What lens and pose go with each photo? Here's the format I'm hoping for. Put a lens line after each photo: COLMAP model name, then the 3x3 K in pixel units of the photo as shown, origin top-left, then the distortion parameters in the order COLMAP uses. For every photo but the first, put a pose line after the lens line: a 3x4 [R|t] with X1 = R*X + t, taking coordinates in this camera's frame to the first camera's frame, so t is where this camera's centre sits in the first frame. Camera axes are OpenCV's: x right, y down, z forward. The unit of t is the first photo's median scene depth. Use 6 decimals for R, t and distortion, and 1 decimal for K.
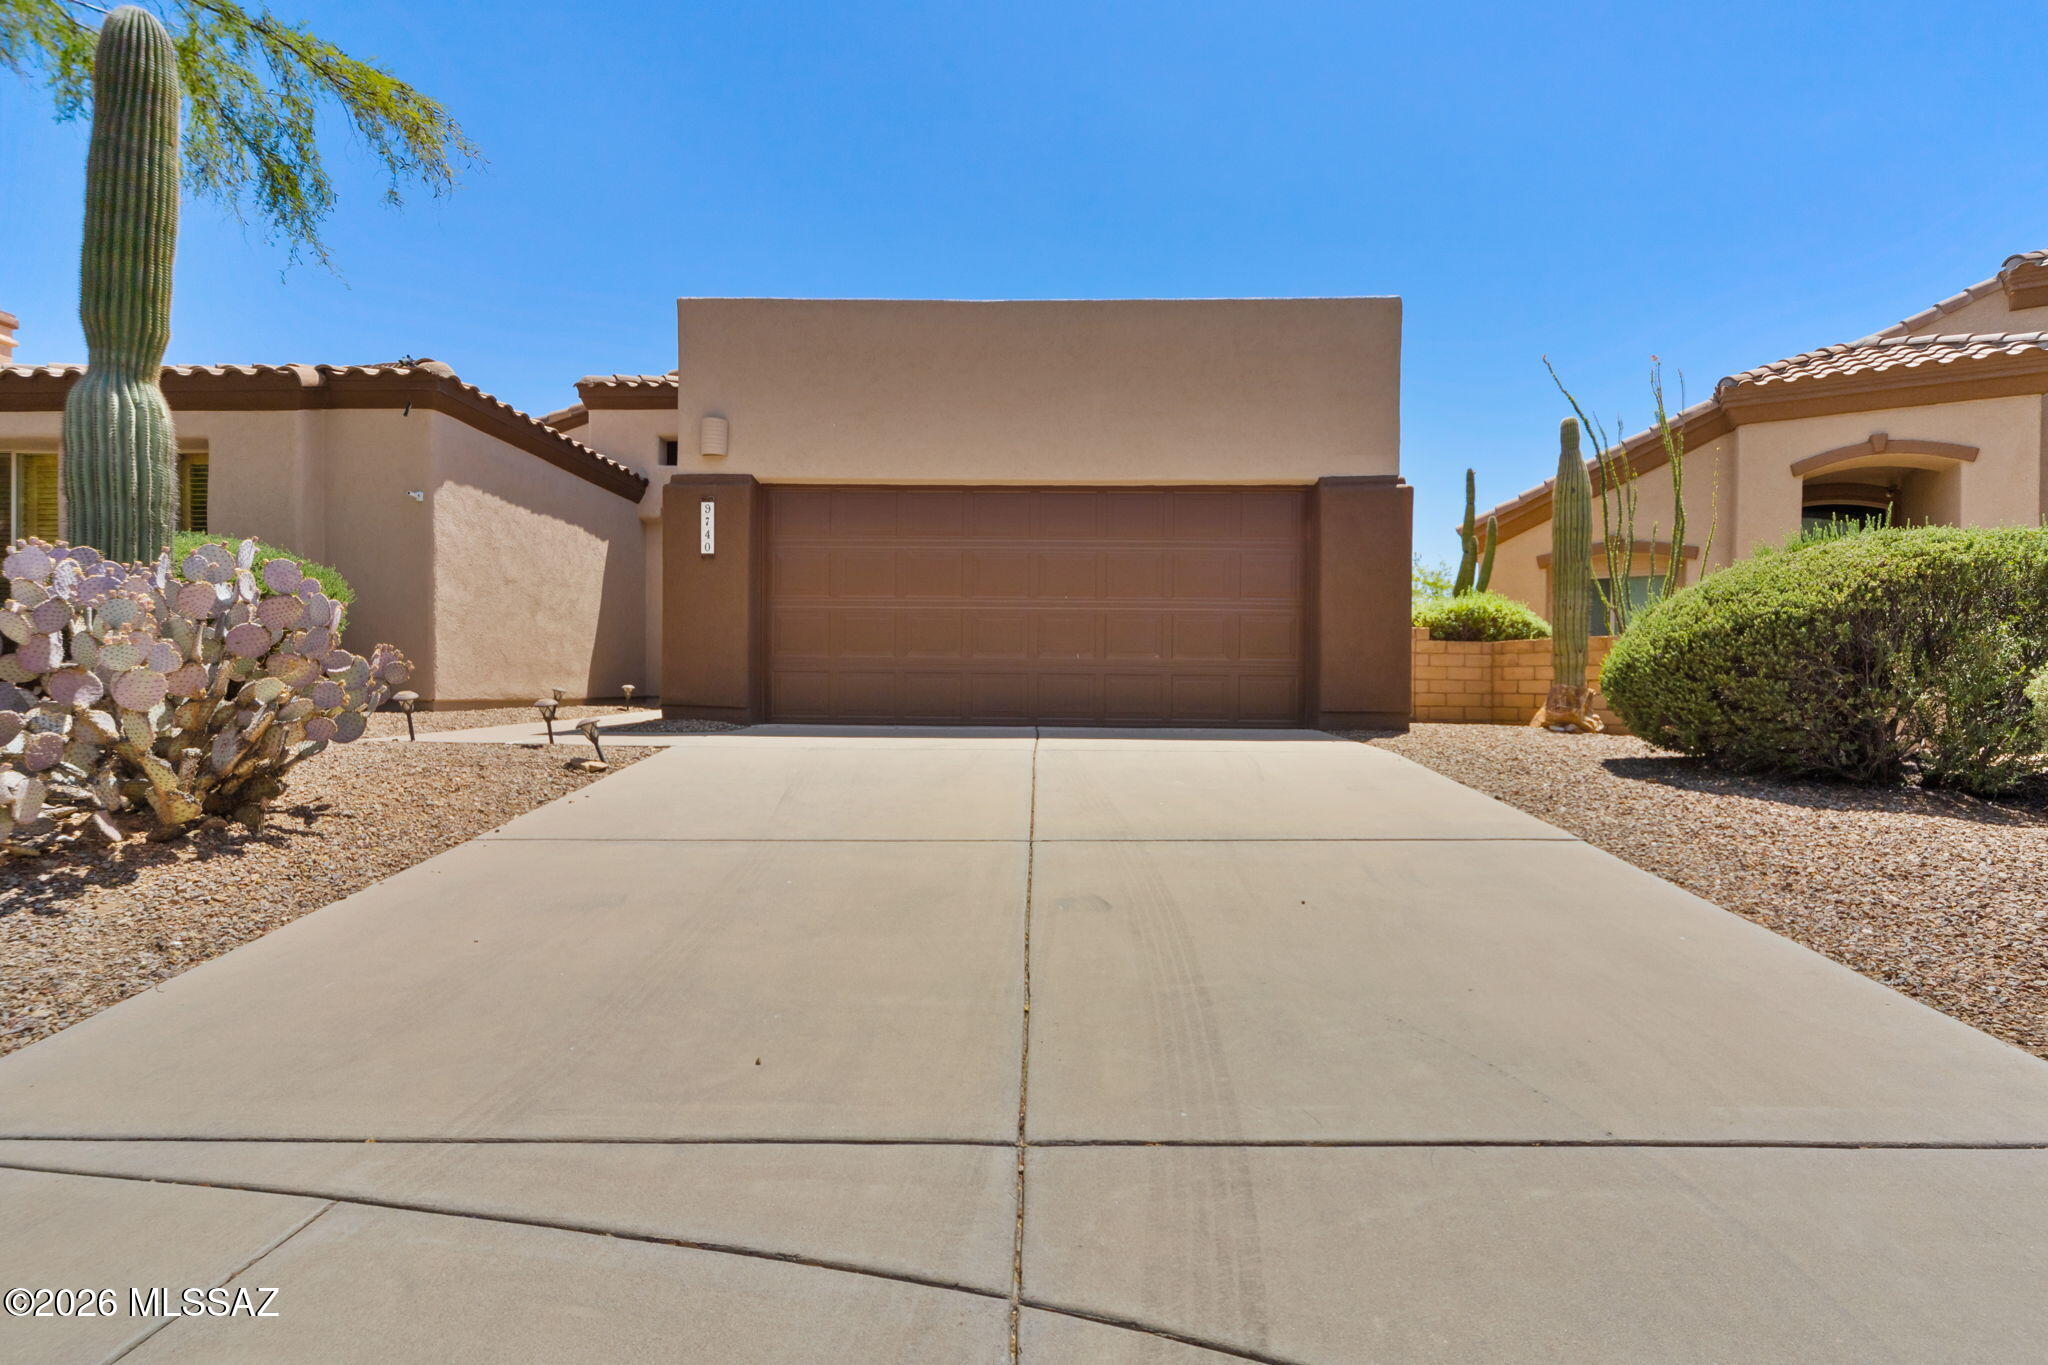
lens RADIAL K [[909.9, 0, 1018.3], [0, 909.9, 698.2], [0, 0, 1]] dist [0.000729, -0.002560]
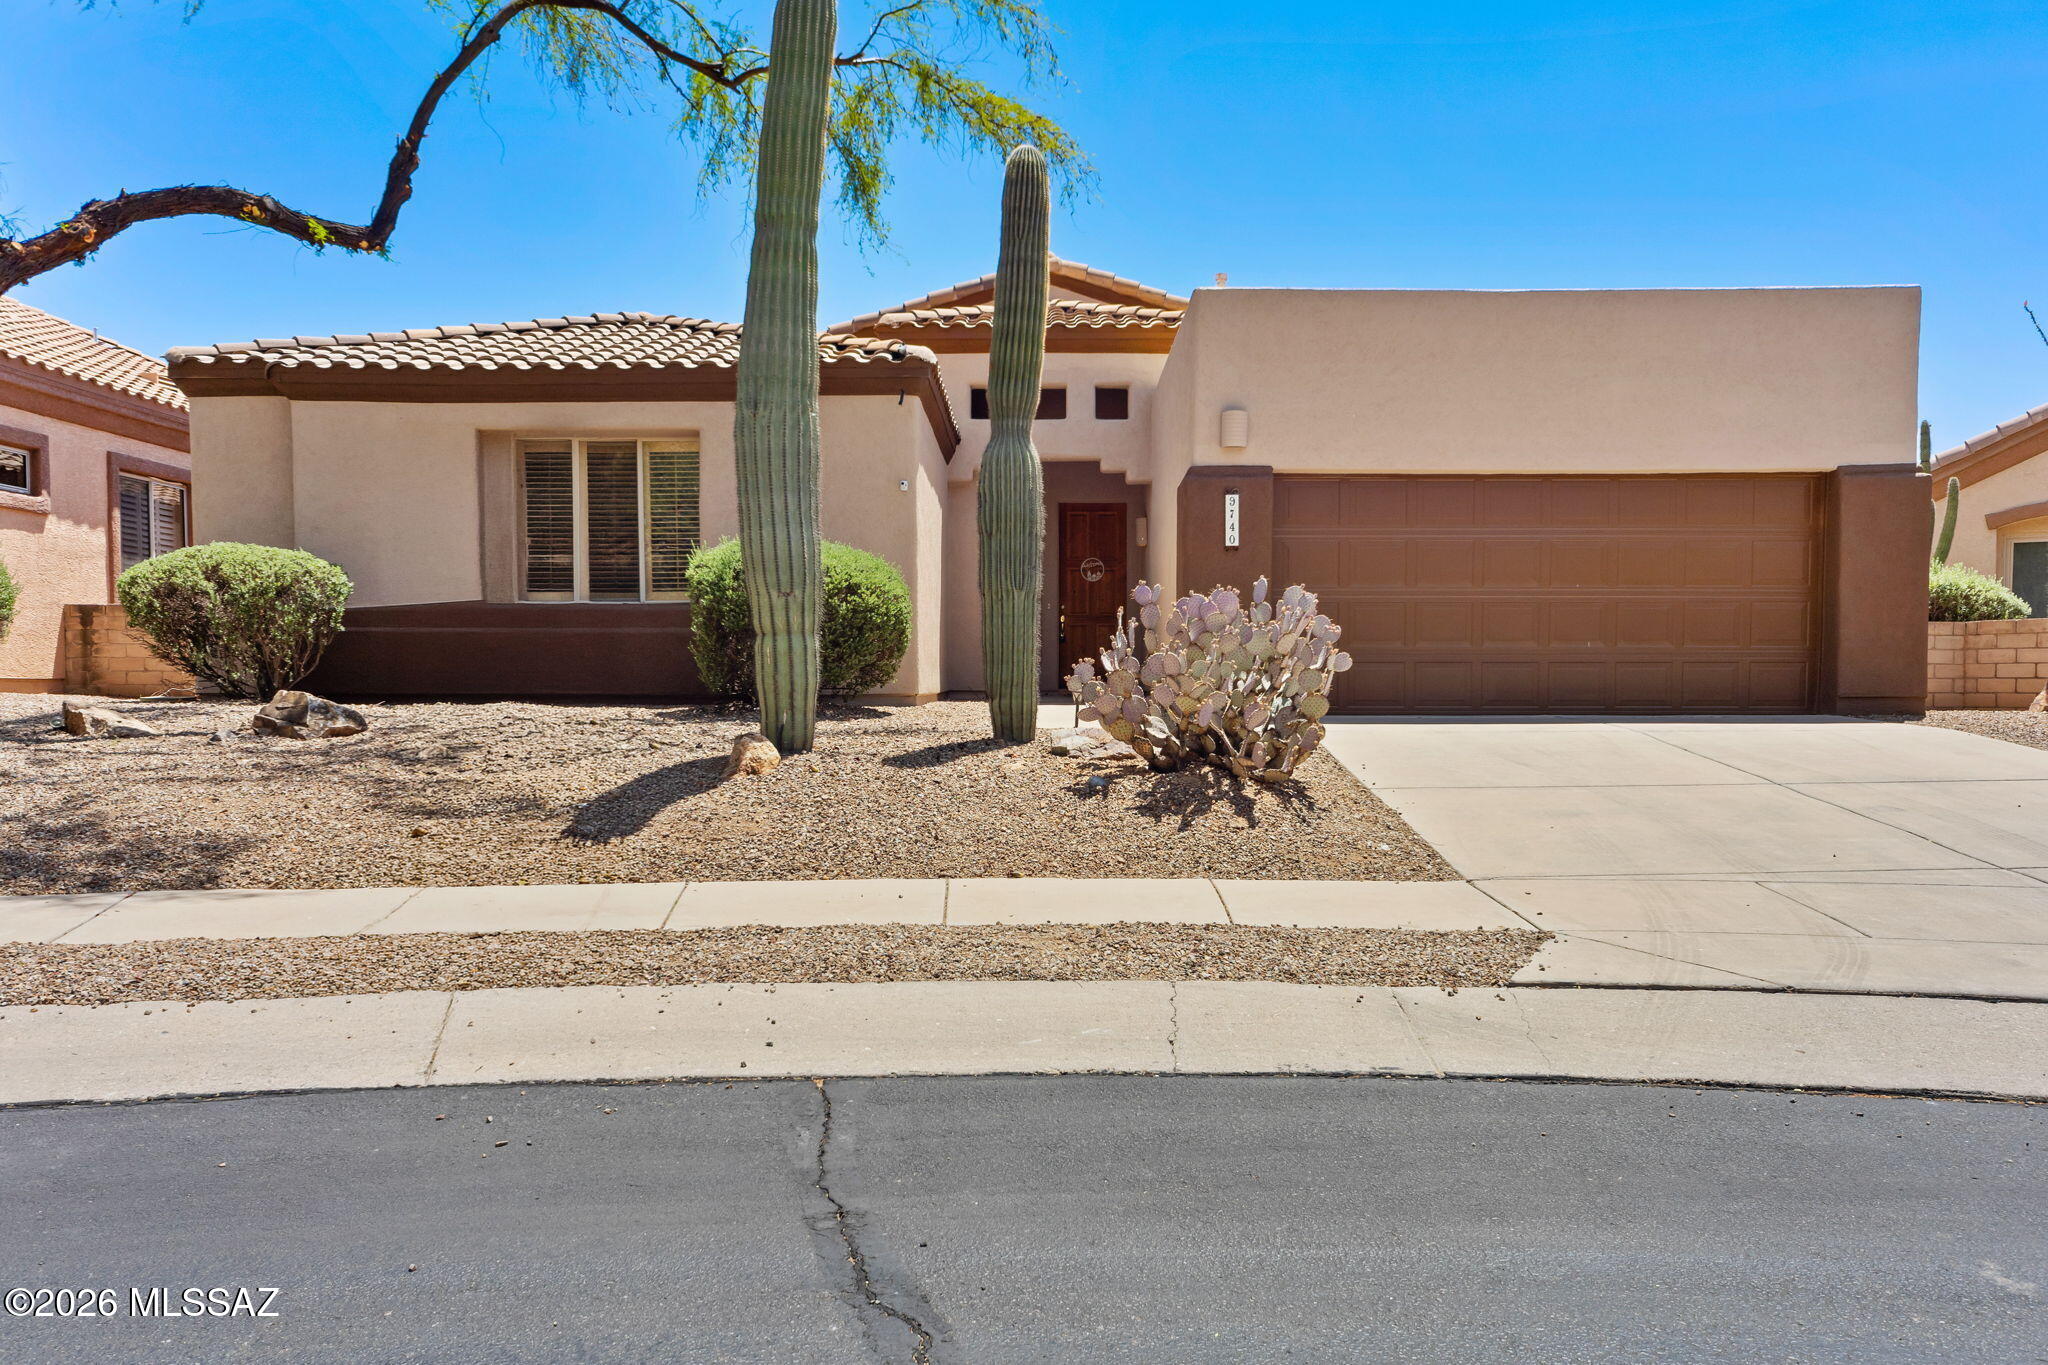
lens RADIAL K [[1521.0, 0, 1009.9], [0, 1521.0, 718.6], [0, 0, 1]] dist [0.003221, 0.004989]
pose [[0.999742, -0.009904, 0.020442, -0.616710], [0.009609, 0.999849, 0.014454, 0.004927], [-0.020582, -0.014254, 0.999687, -0.668367]]
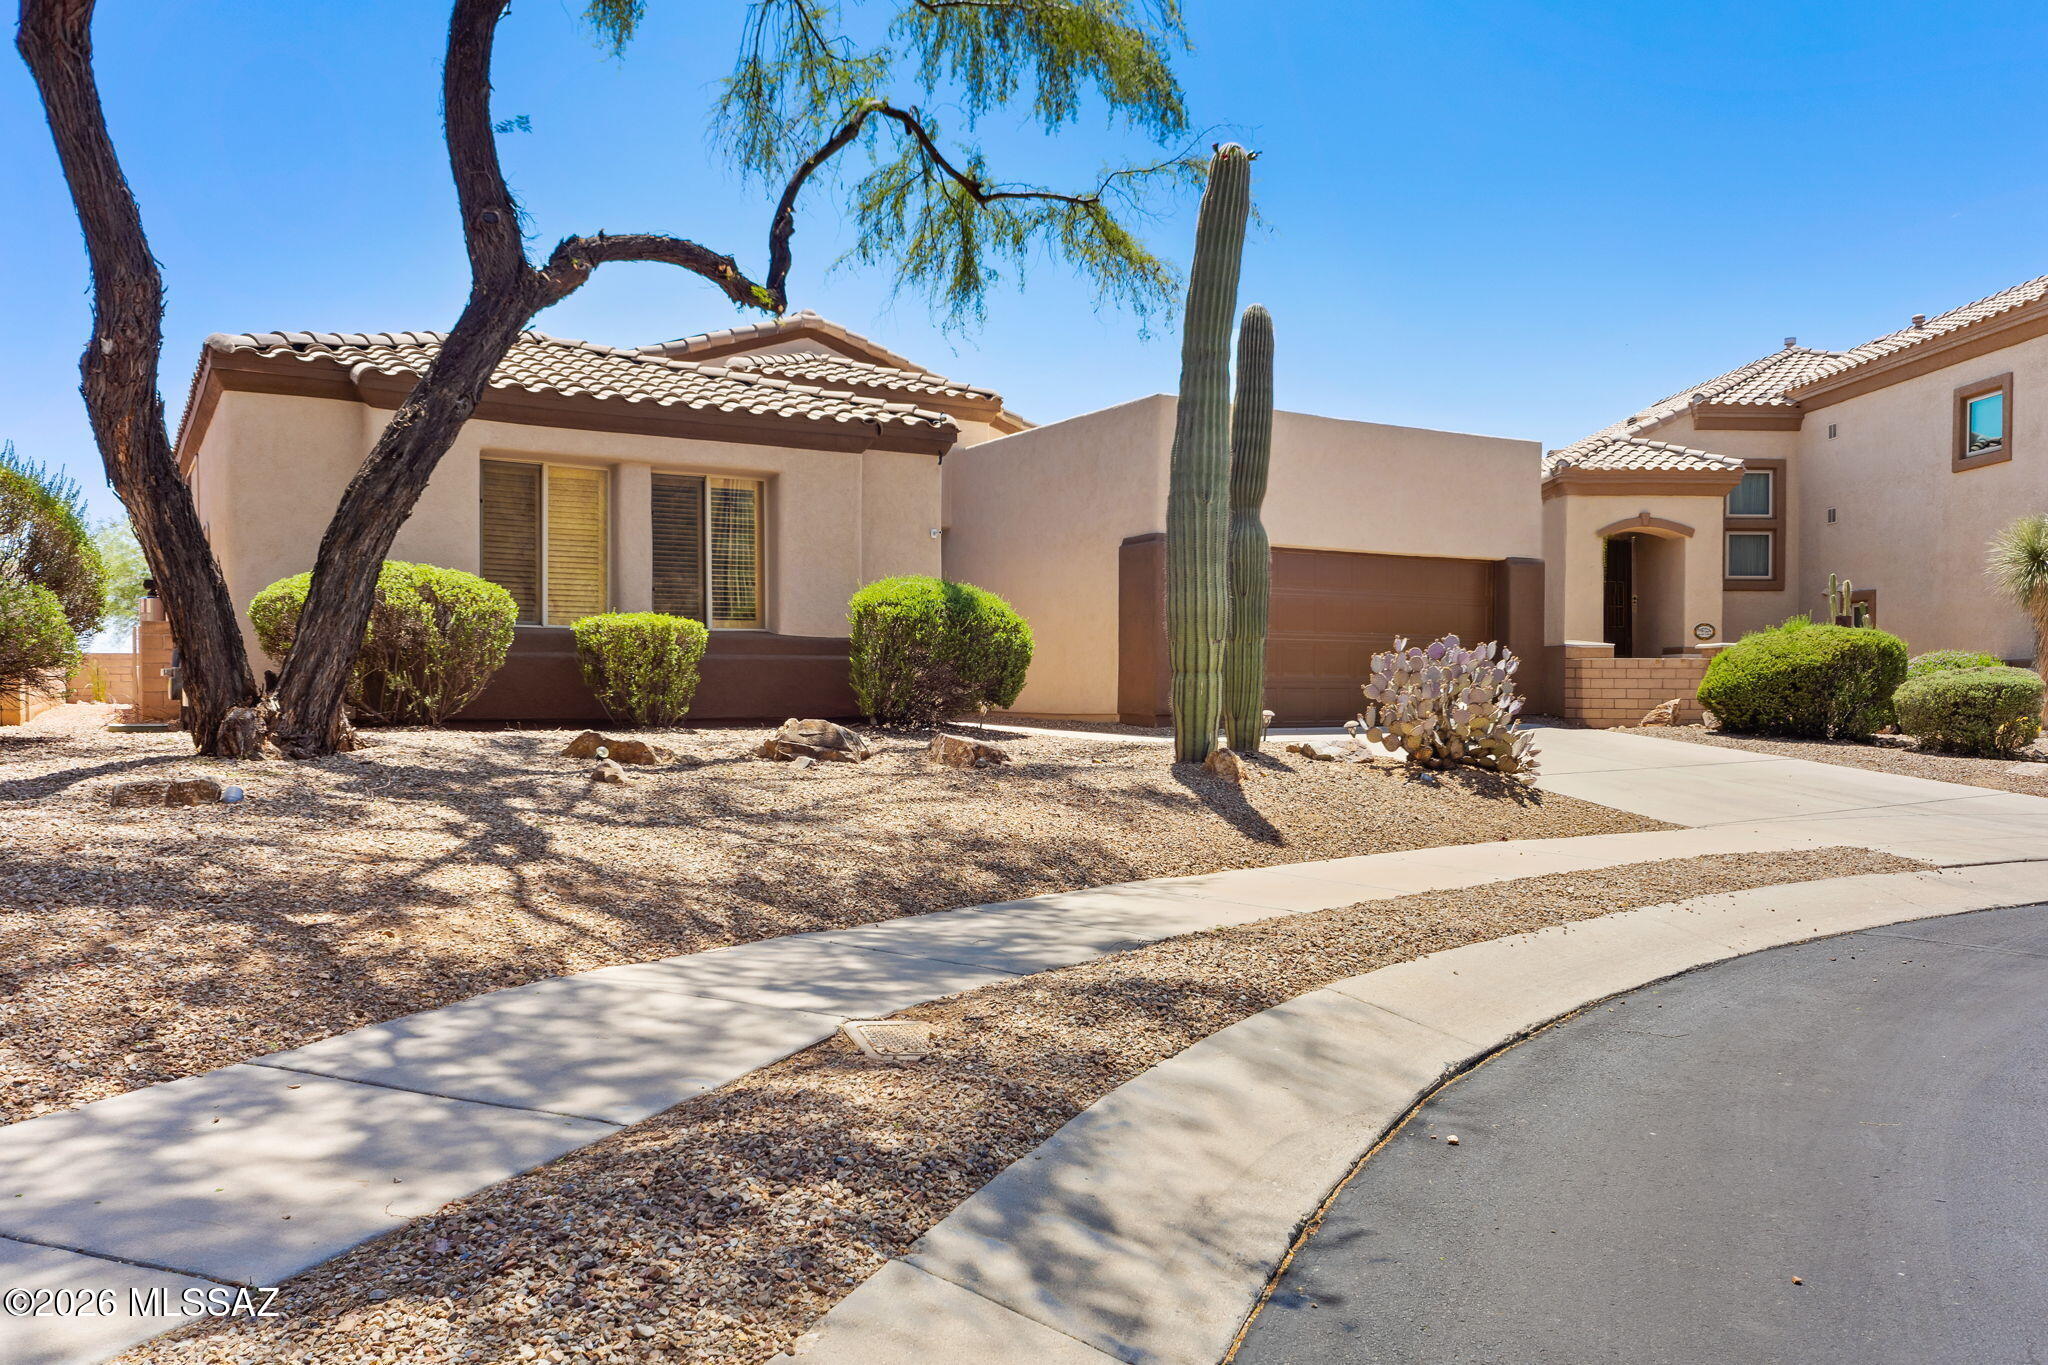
lens RADIAL K [[1521.0, 0, 1025.6], [0, 1521.0, 684.8], [0, 0, 1]] dist [0.003221, 0.004989]
pose [[0.837085, -0.006310, 0.547037, -1.679313], [0.013695, 0.999862, -0.009424, -0.018088], [-0.546902, 0.015381, 0.837055, -0.657640]]
